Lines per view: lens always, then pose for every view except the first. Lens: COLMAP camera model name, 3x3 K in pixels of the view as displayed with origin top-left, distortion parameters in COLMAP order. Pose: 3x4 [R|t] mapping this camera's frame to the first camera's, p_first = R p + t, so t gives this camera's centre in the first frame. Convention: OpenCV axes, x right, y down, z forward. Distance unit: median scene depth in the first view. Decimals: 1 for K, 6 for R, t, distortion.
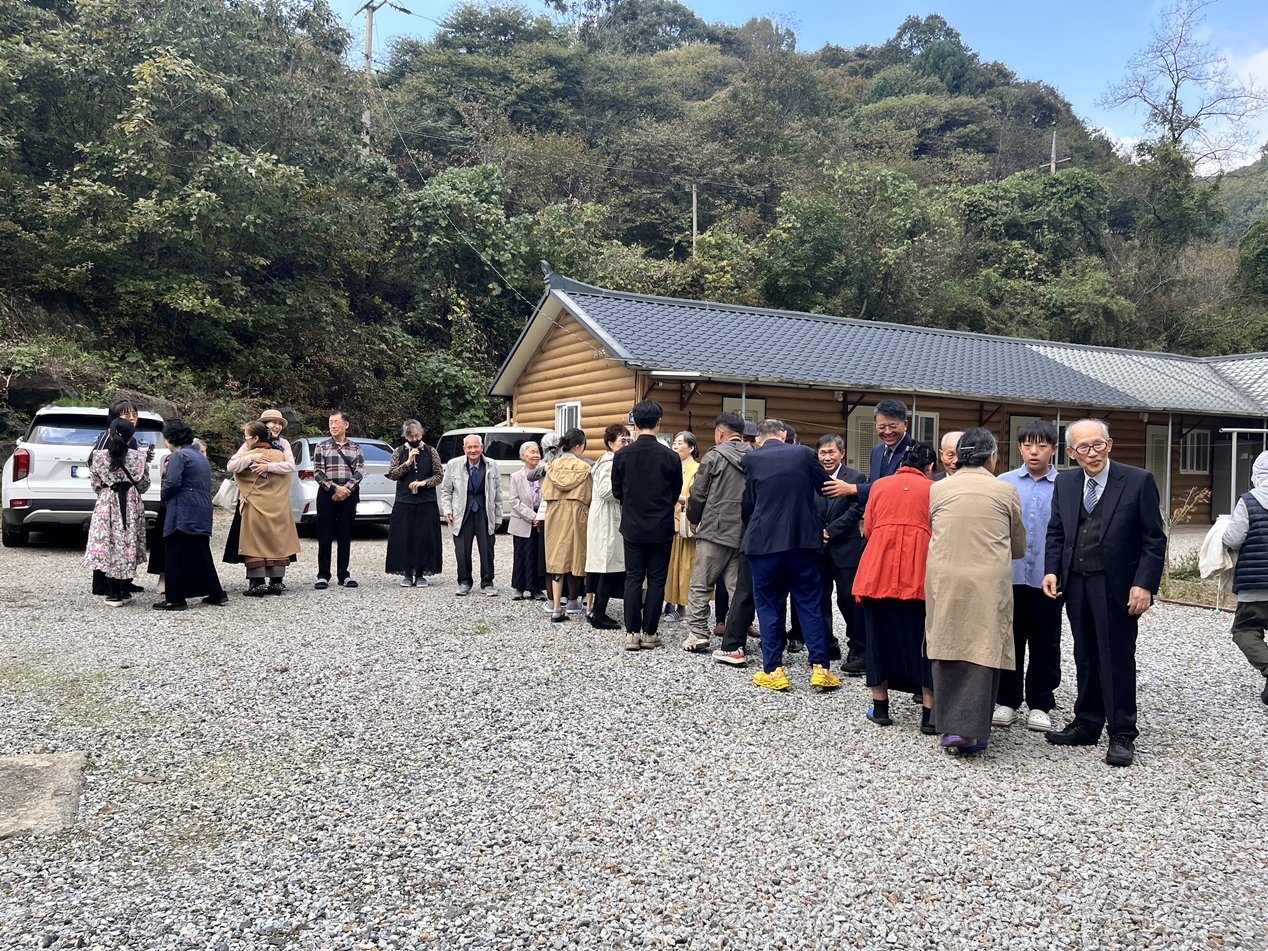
lens RADIAL K [[926.2, 0, 631.5], [0, 926.2, 471.3], [0, 0, 1]] dist [0.041263, -0.072360]
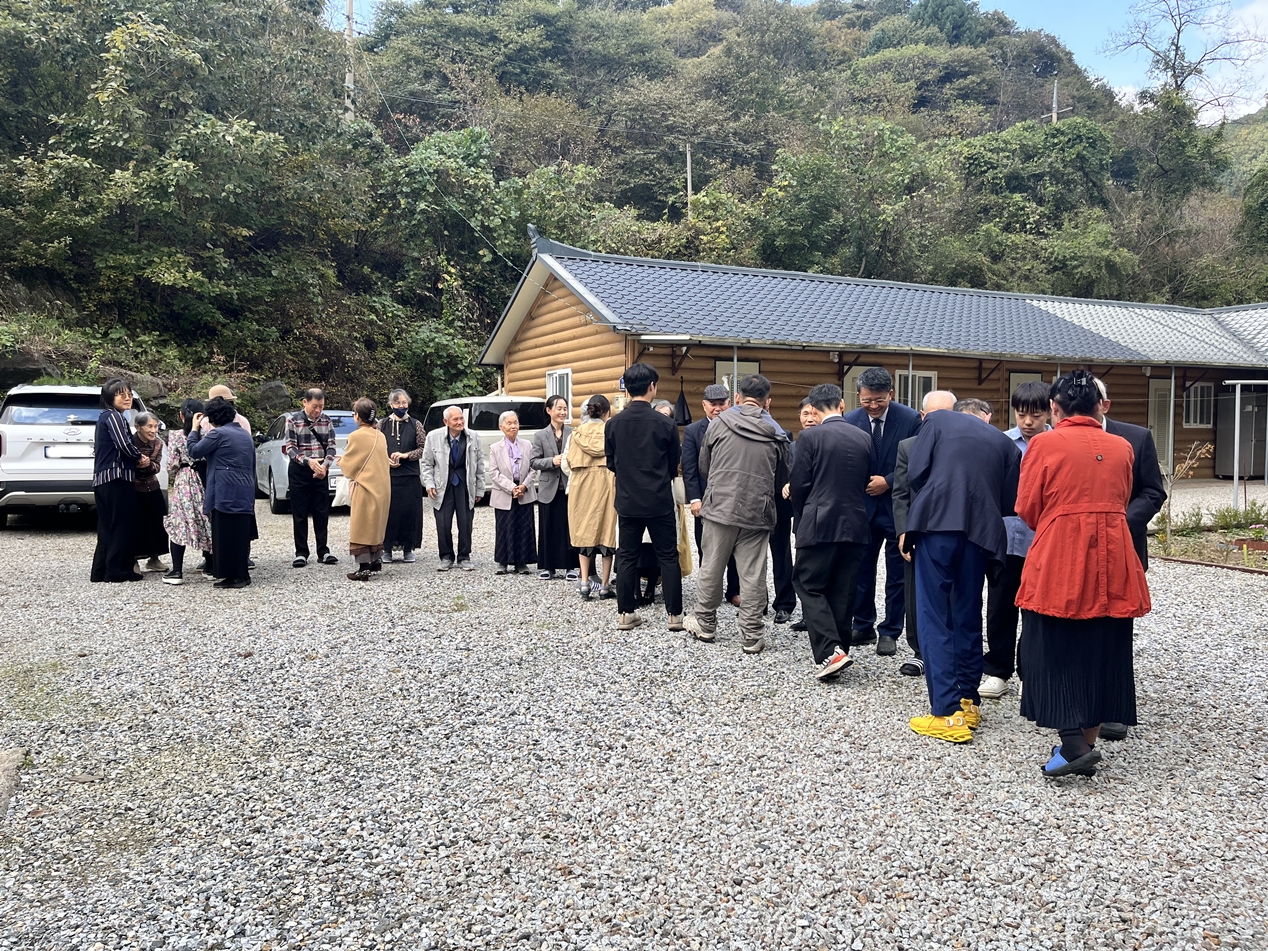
lens RADIAL K [[926.2, 0, 633.2], [0, 926.2, 474.1], [0, 0, 1]] dist [0.041263, -0.072360]
pose [[0.999739, -0.022686, -0.002689, 0.010965], [0.022774, 0.998968, 0.039297, -0.000702], [0.001794, -0.039348, 0.999224, 0.015344]]
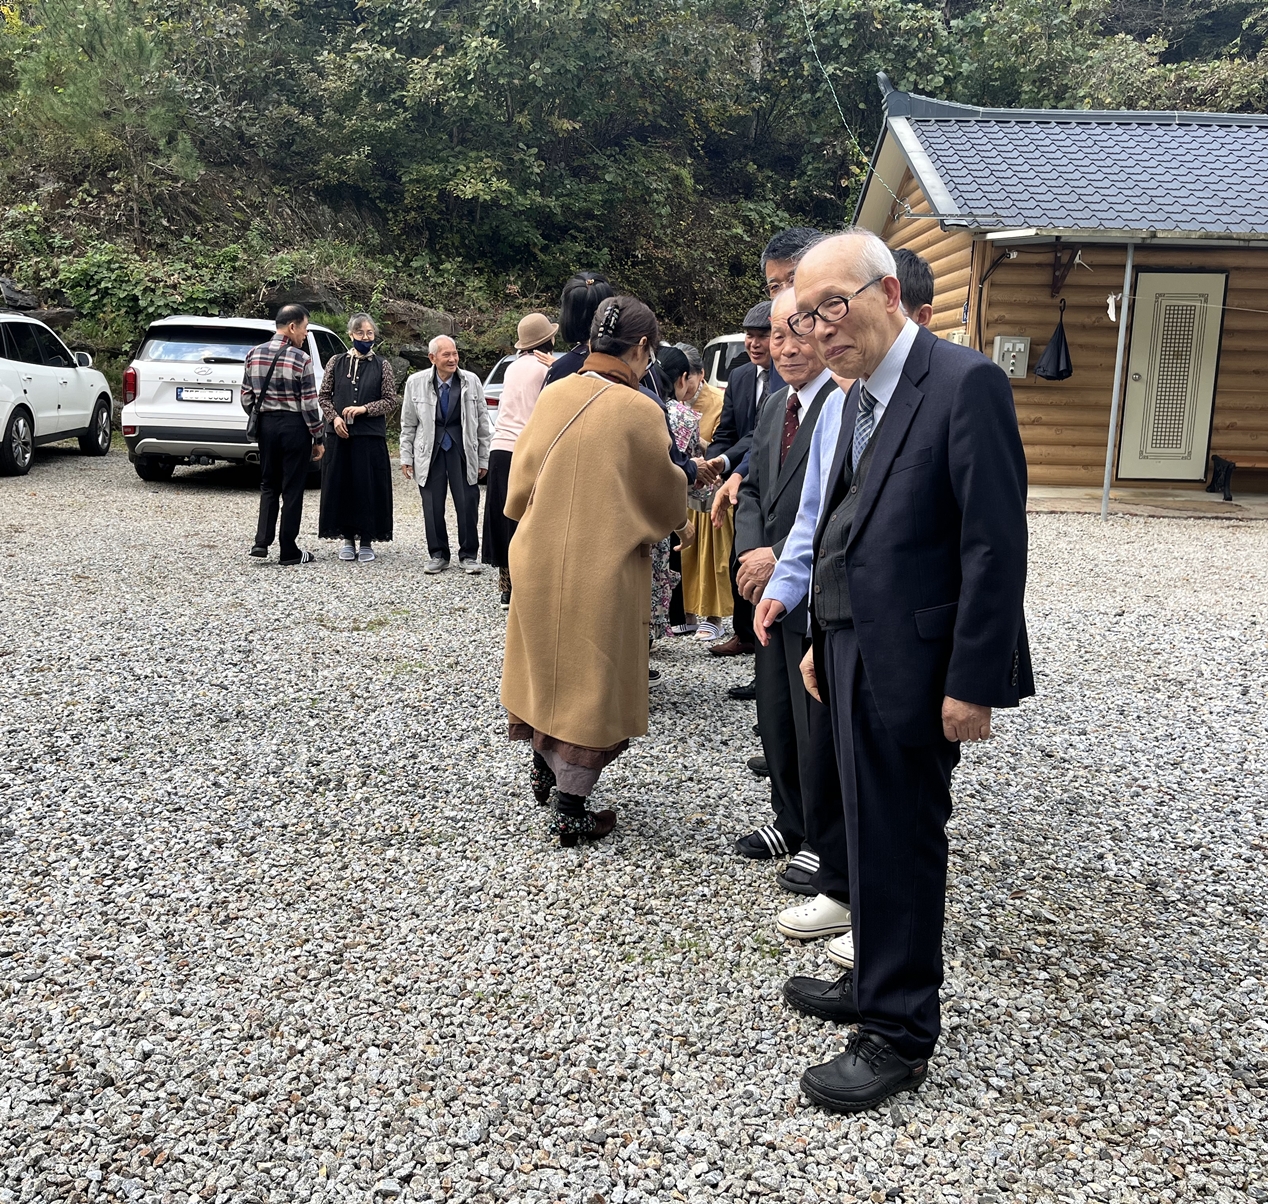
lens RADIAL K [[1182.1, 0, 606.3], [0, 1182.1, 584.8], [0, 0, 1]] dist [0.015144, 0.000000]
pose [[0.875122, 0.077668, -0.477628, 0.168586], [-0.005279, 0.988509, 0.151072, 0.004101], [0.483873, -0.129685, 0.865476, 0.143824]]
